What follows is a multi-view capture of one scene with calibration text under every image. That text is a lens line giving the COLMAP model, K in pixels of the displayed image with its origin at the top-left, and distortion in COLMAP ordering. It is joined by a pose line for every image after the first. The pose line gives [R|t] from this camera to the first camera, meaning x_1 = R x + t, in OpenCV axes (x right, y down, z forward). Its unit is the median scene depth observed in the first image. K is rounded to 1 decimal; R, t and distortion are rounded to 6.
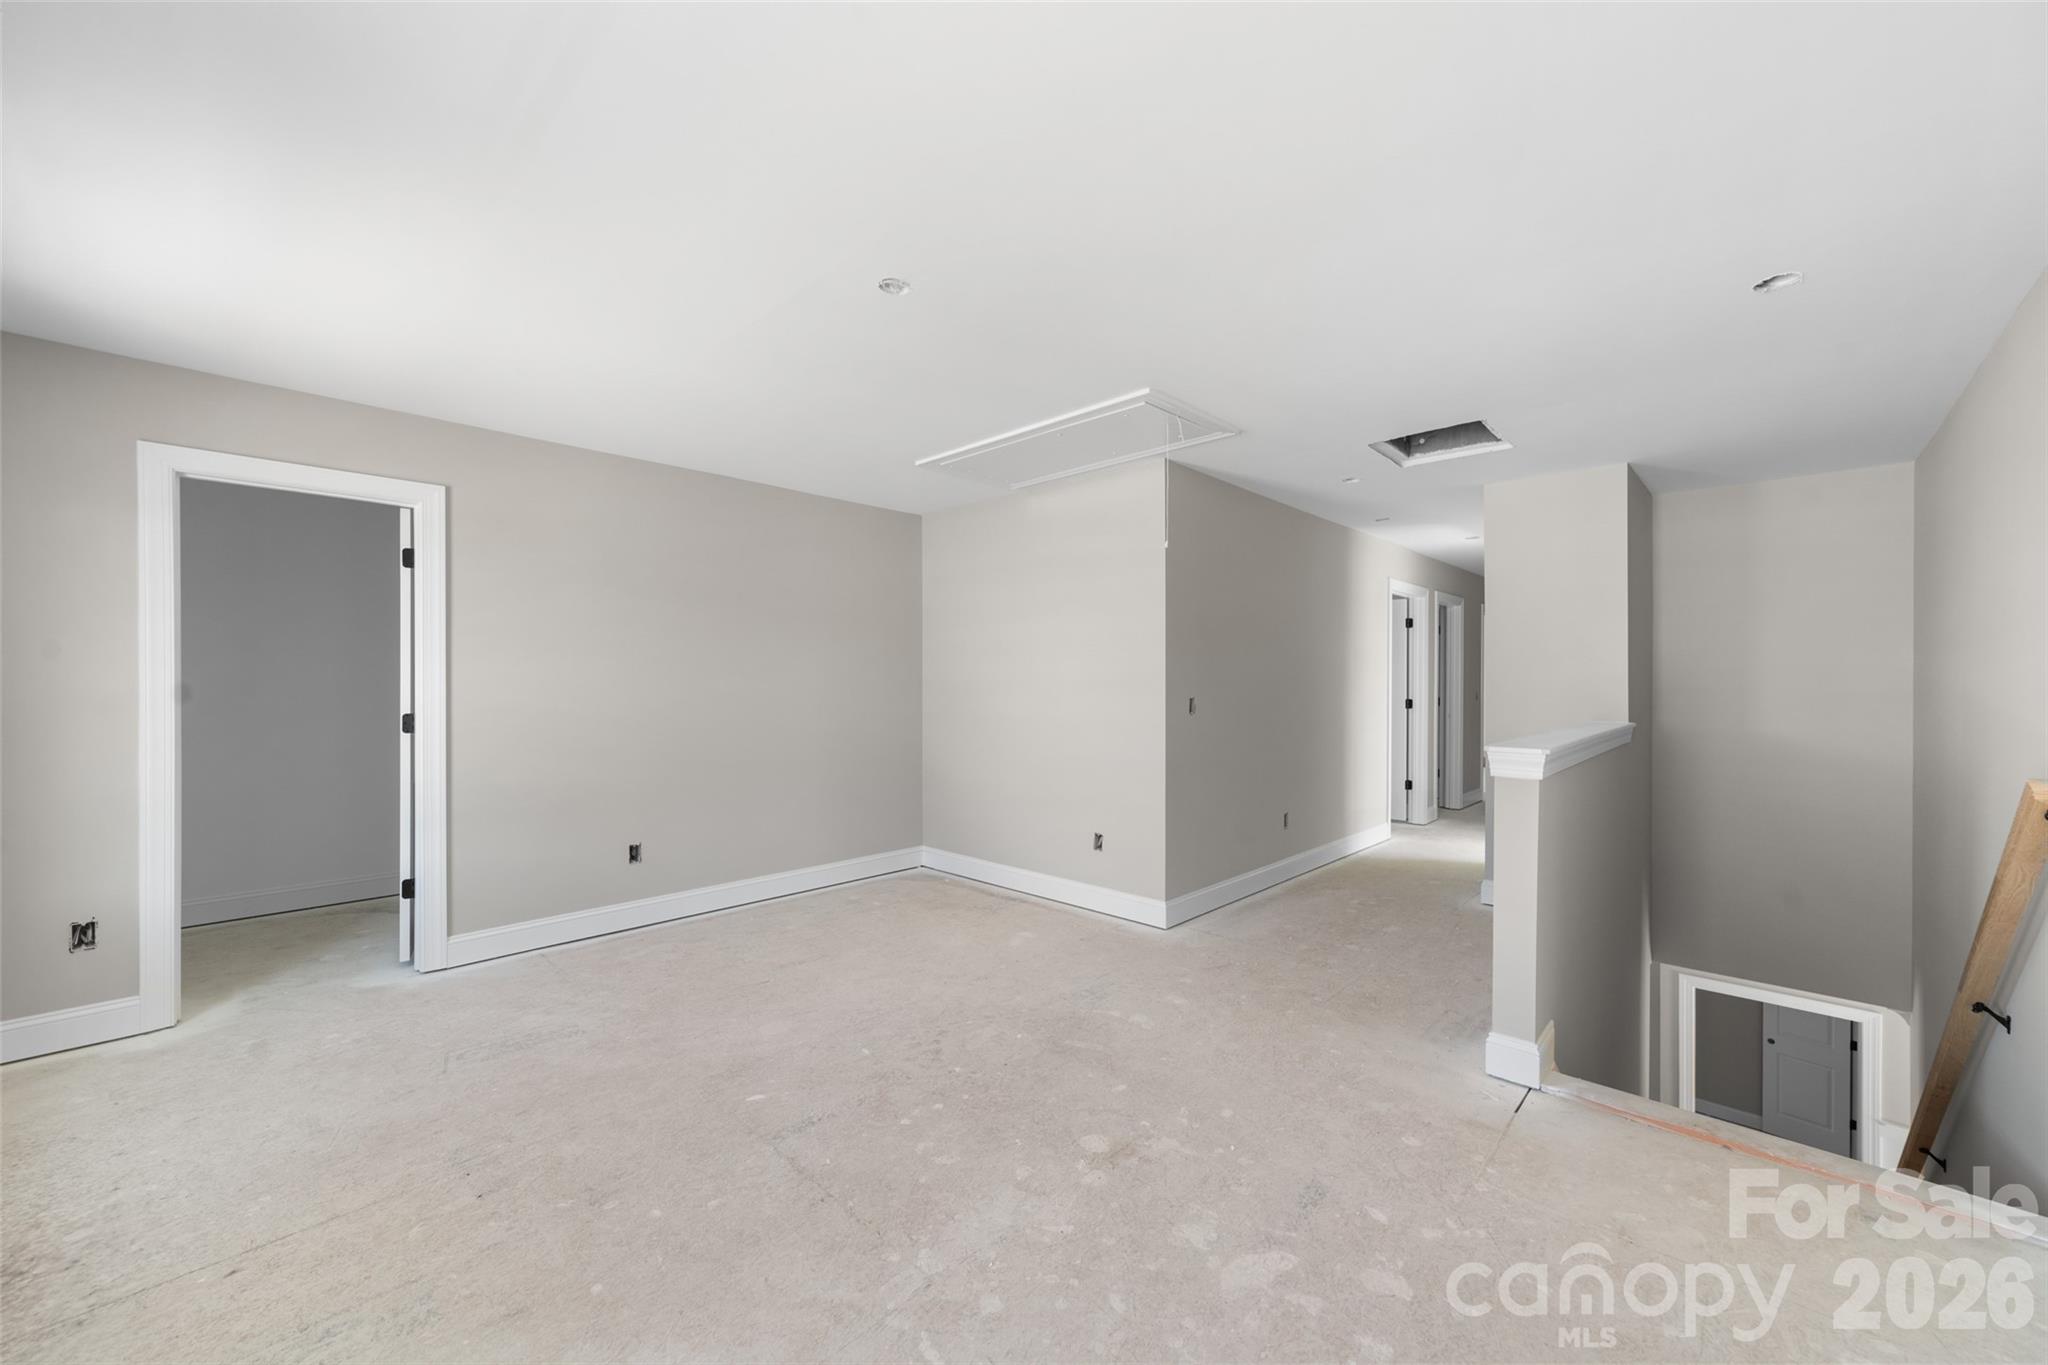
lens RADIAL K [[784.8, 0, 1040.9], [0, 784.8, 677.5], [0, 0, 1]] dist [0.001358, 0.000036]
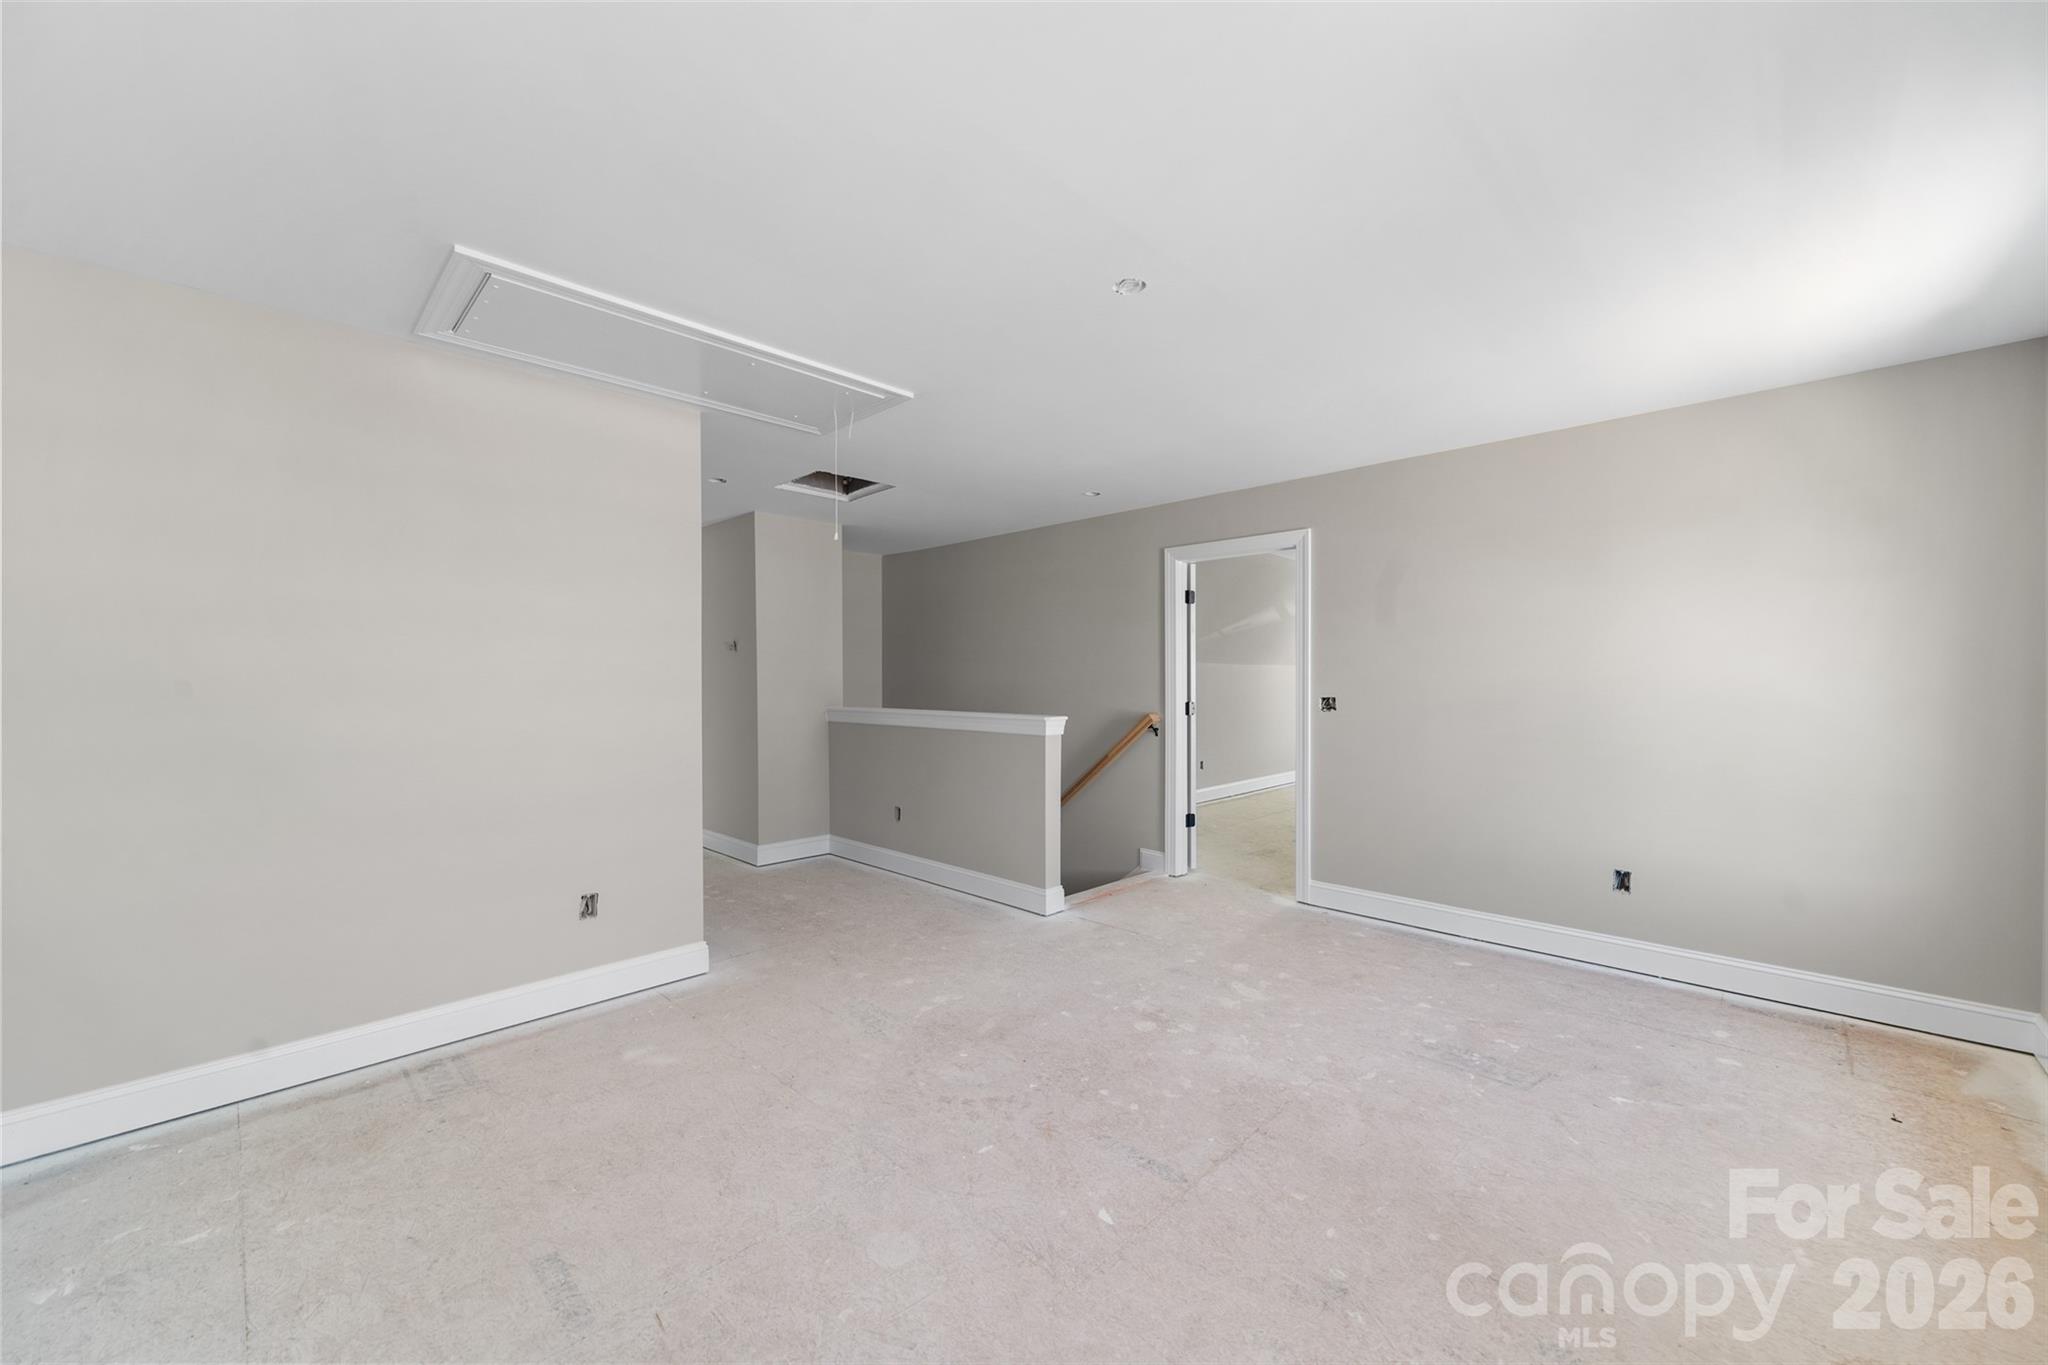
lens RADIAL K [[784.8, 0, 1040.9], [0, 784.8, 677.5], [0, 0, 1]] dist [0.001358, 0.000036]
pose [[-0.001449, -0.002299, 0.999996, -0.960591], [-0.003955, 0.999990, 0.002293, -0.000206], [-0.999991, -0.003952, -0.001458, 0.899671]]
